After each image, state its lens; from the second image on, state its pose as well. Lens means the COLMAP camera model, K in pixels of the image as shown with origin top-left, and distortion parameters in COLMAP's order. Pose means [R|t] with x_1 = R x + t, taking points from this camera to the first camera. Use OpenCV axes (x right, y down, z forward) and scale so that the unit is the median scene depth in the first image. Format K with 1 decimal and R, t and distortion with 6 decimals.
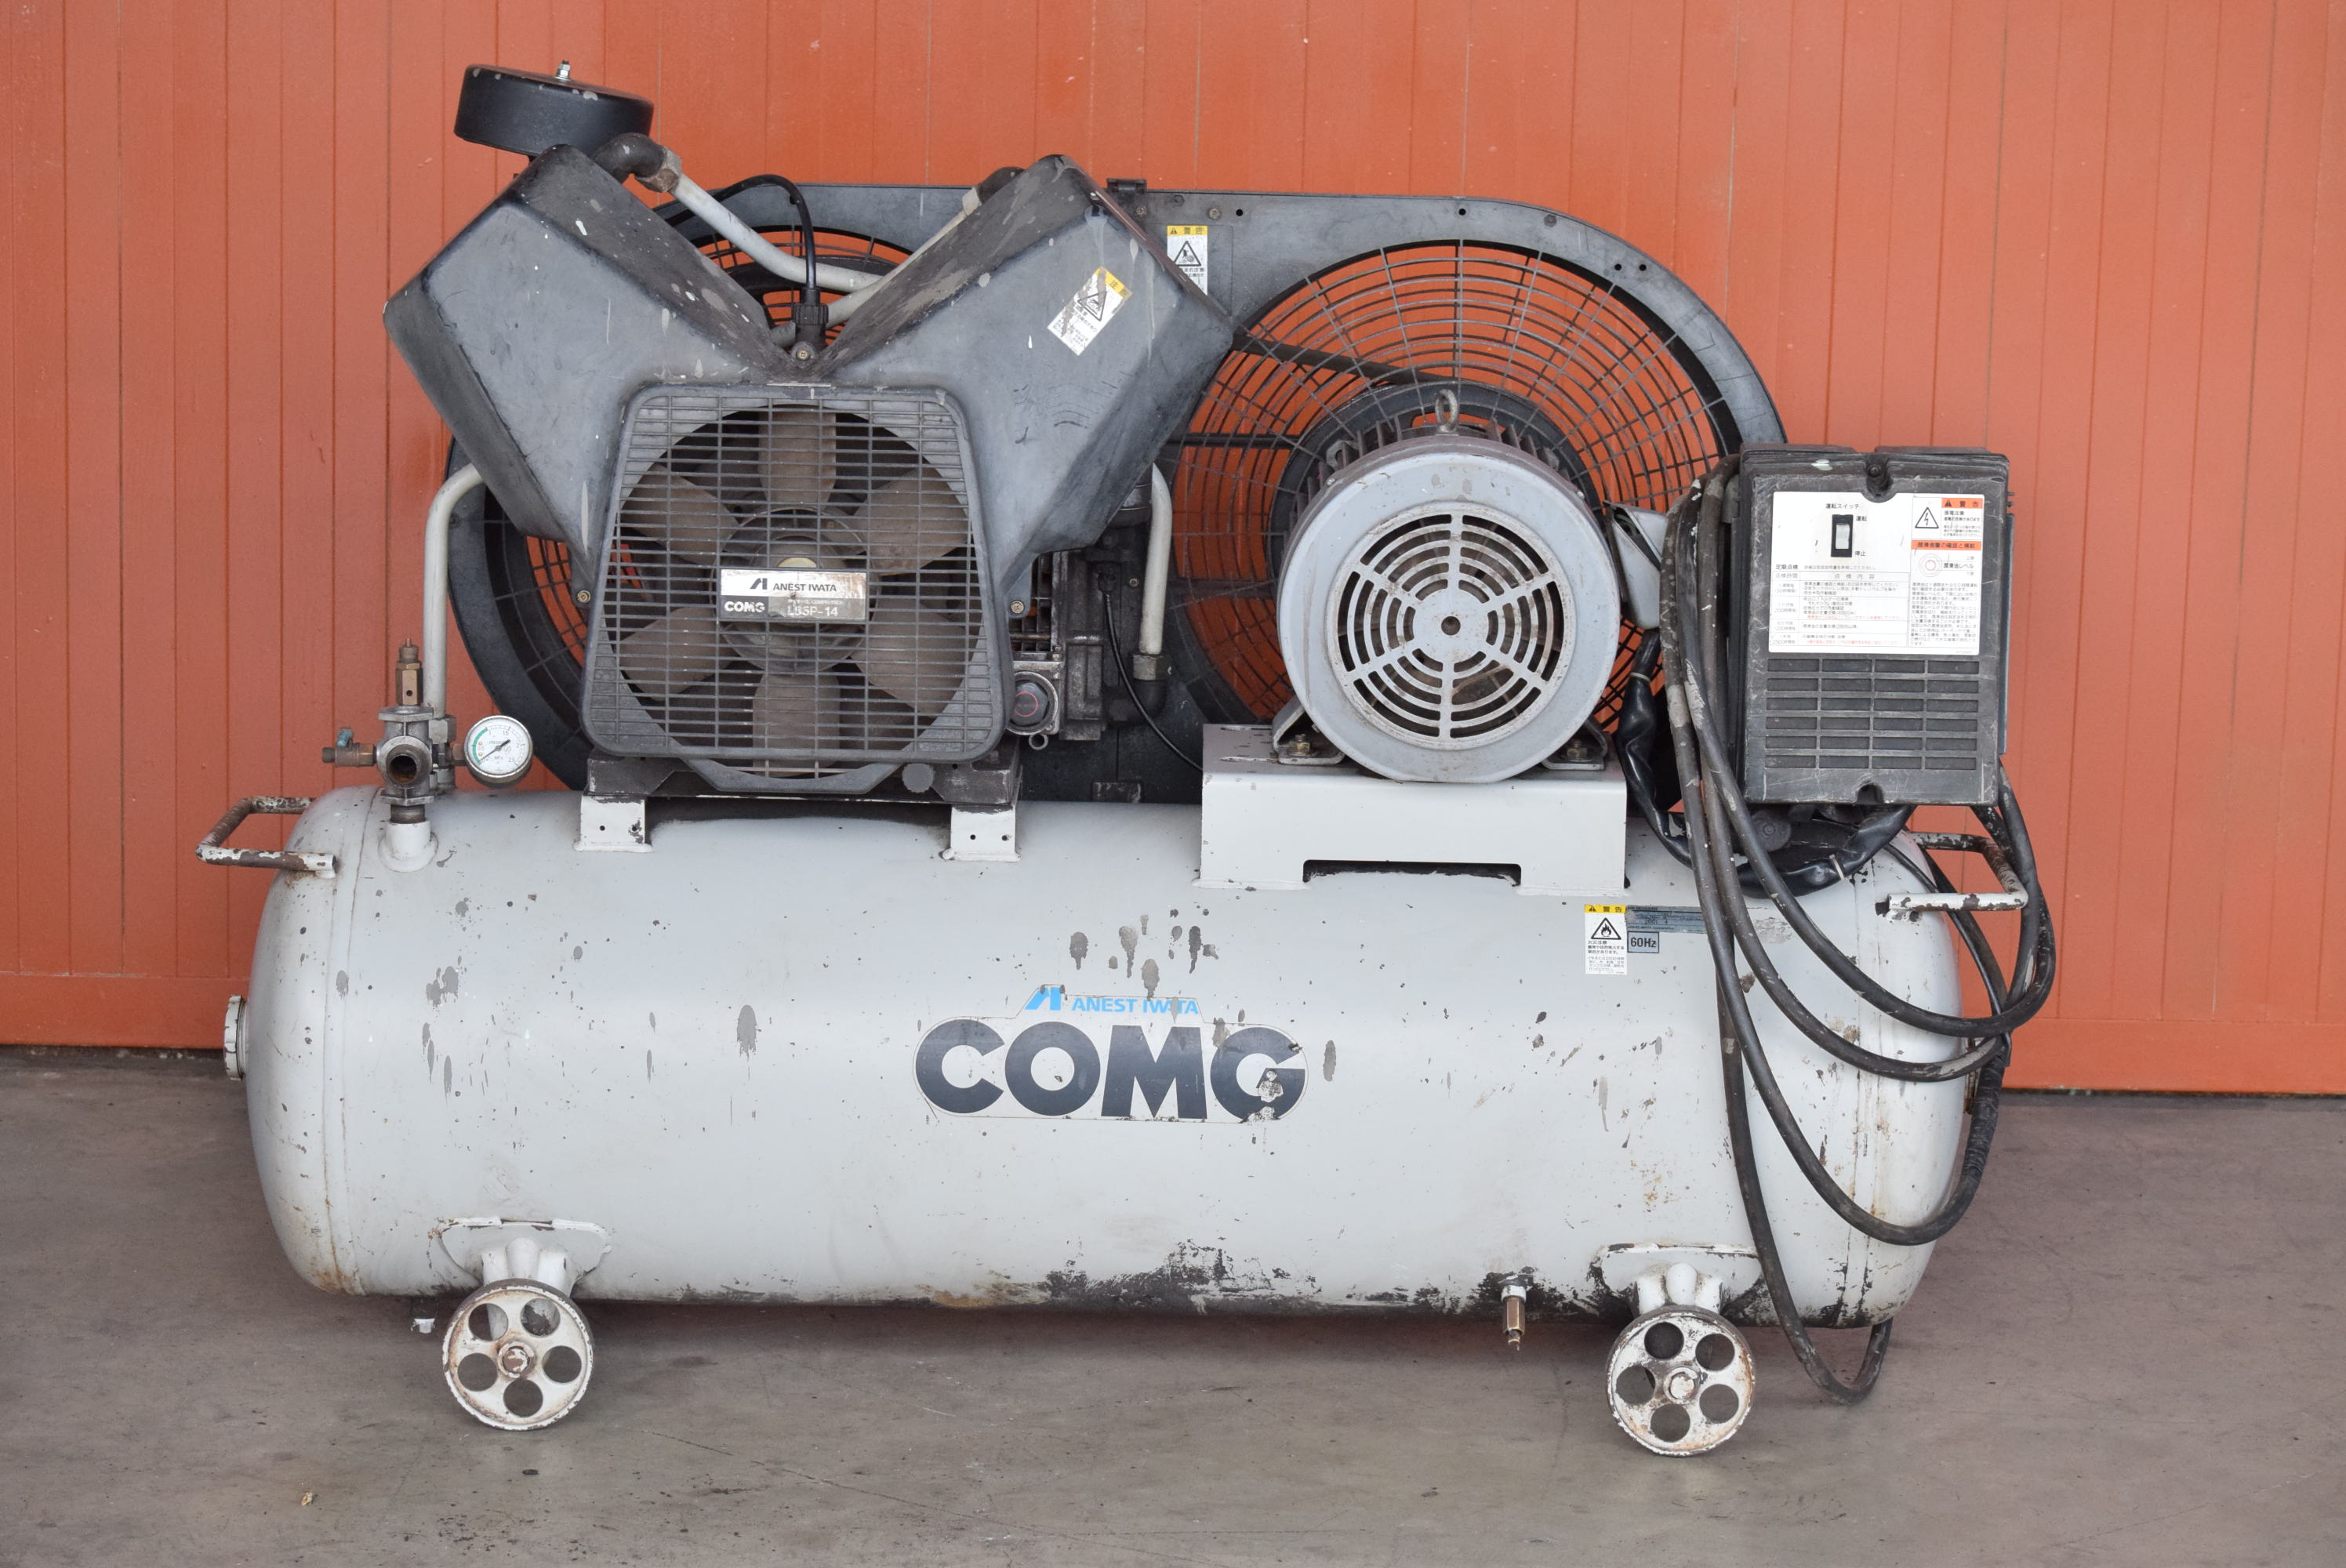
lens RADIAL K [[7038.1, 0, 1173.0], [0, 7038.1, 784.0], [0, 0, 1]] dist [-0.004754, 3.302023]
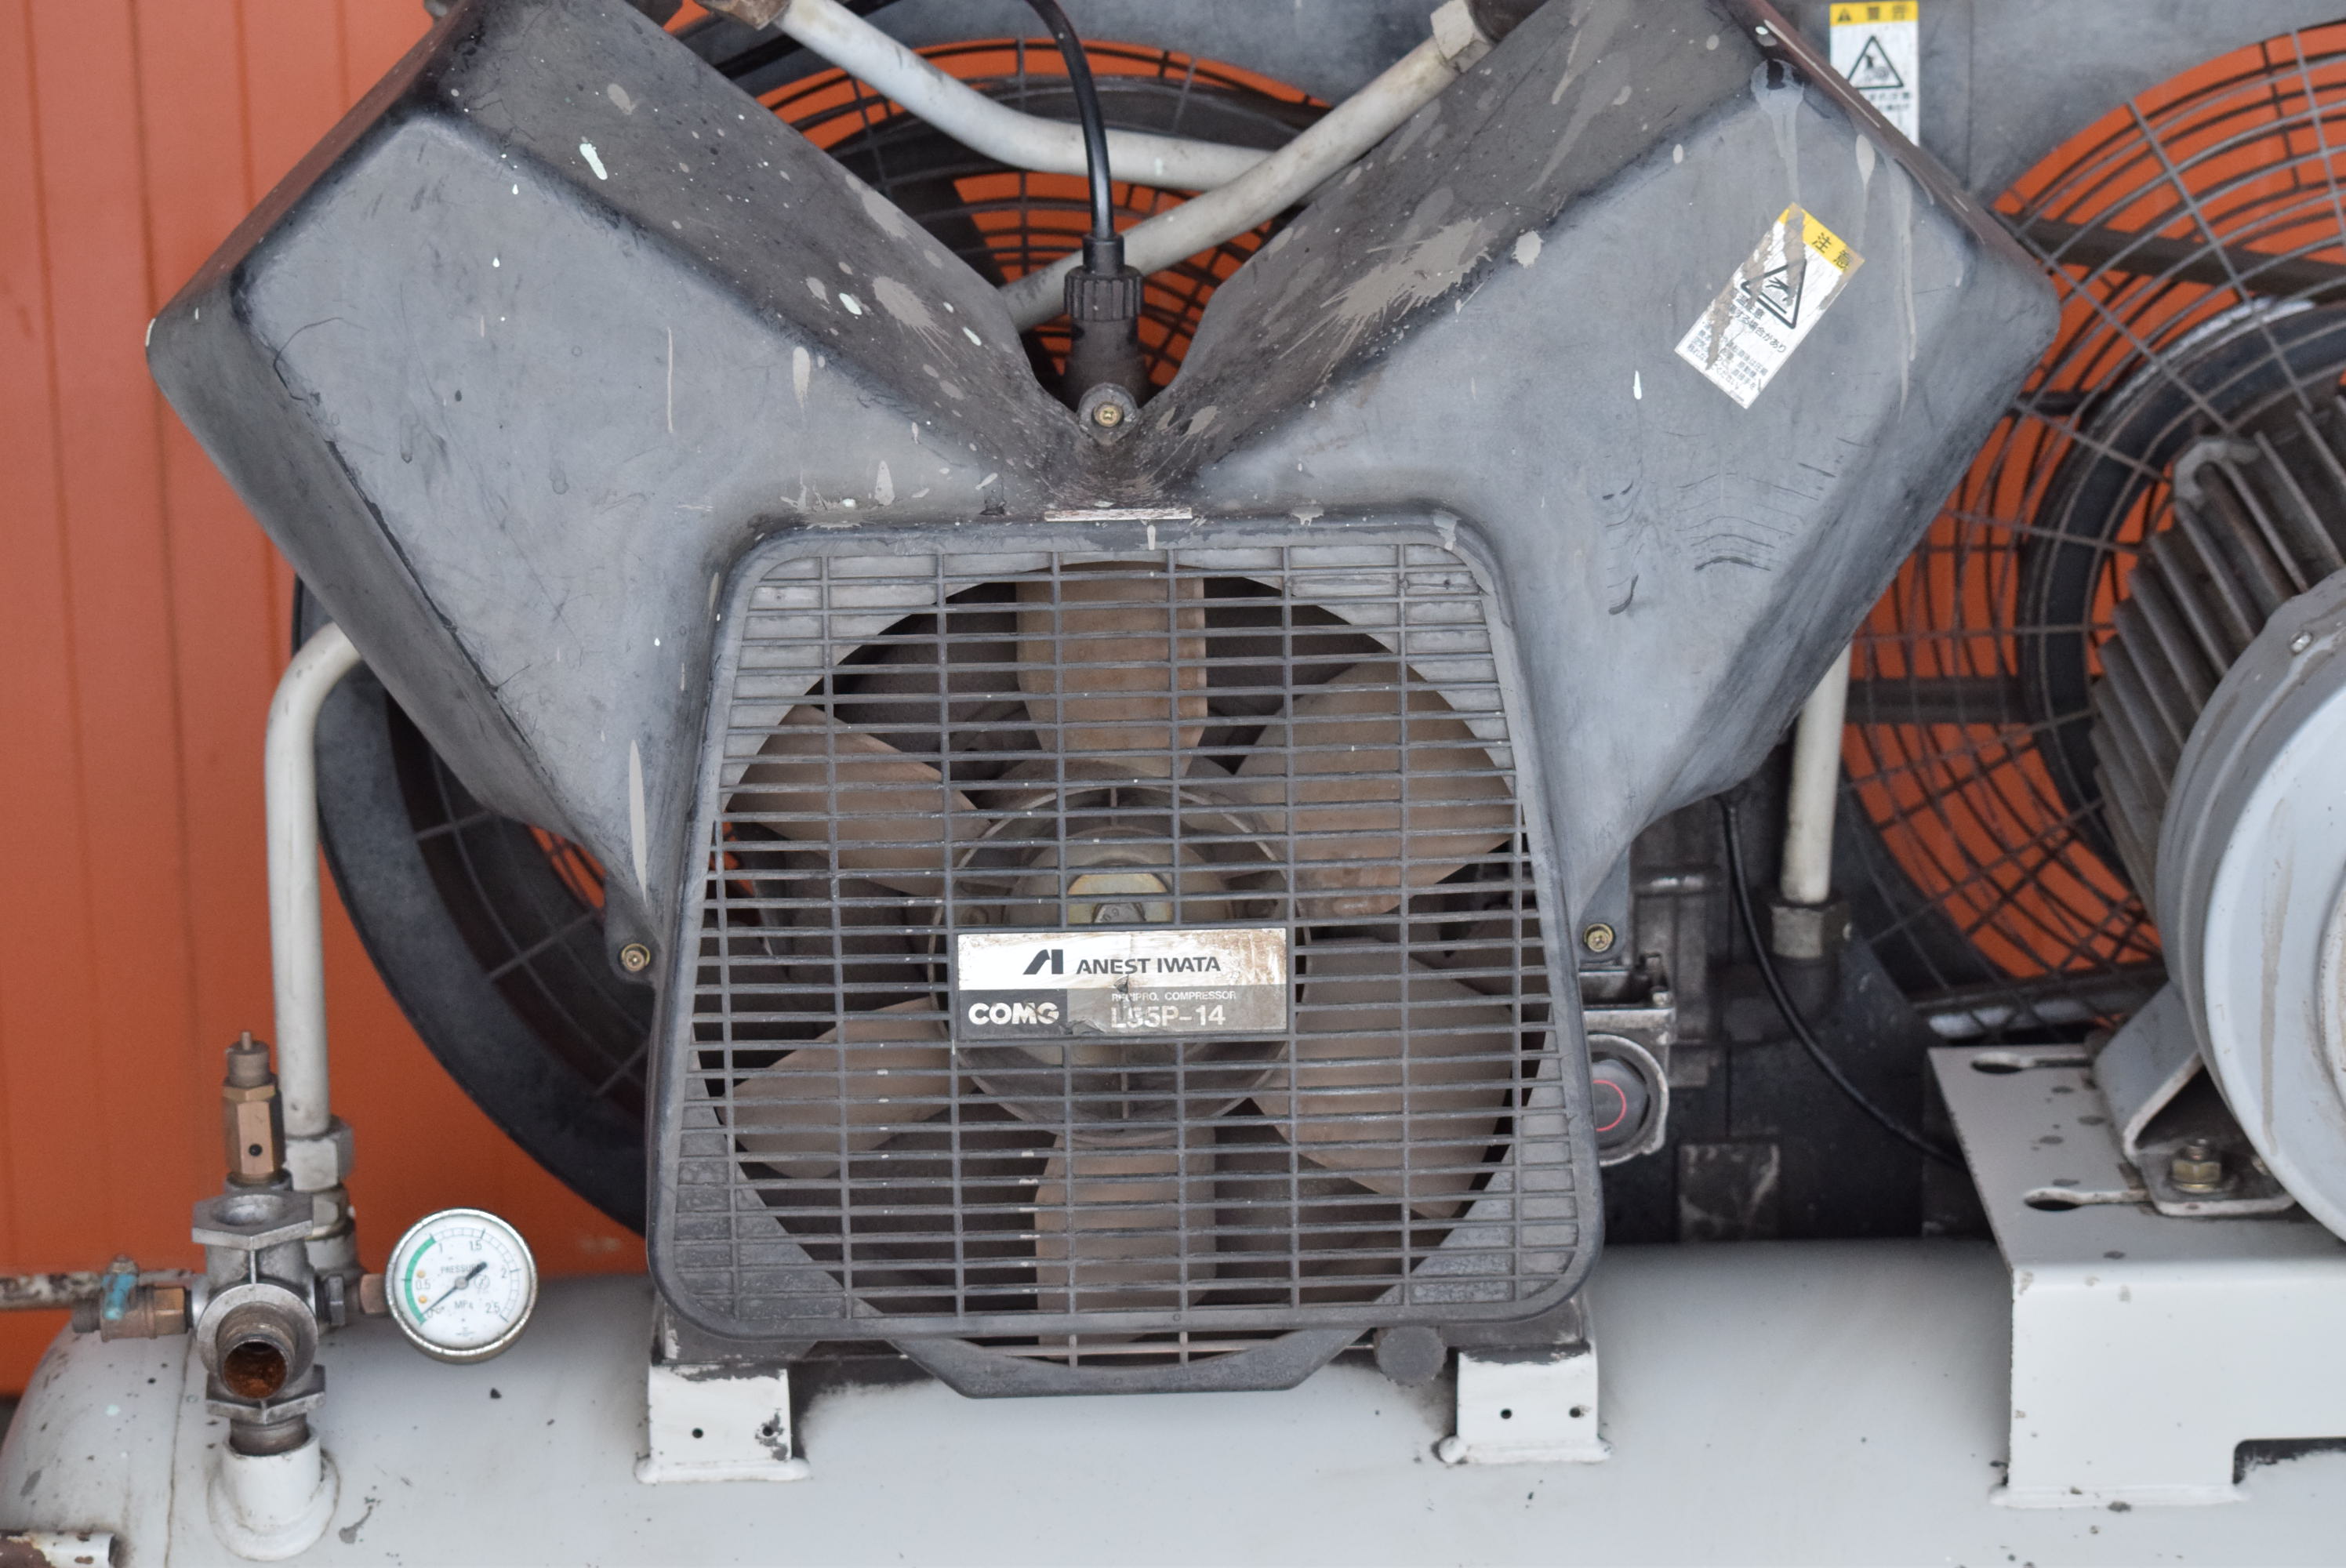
lens RADIAL K [[7038.1, 0, 1173.0], [0, 7038.1, 784.0], [0, 0, 1]] dist [-0.004754, 3.302023]
pose [[0.998428, -0.047132, 0.030319, -0.063471], [0.042186, 0.988231, 0.147037, -0.103741], [-0.036892, -0.145527, 0.988666, 0.564442]]
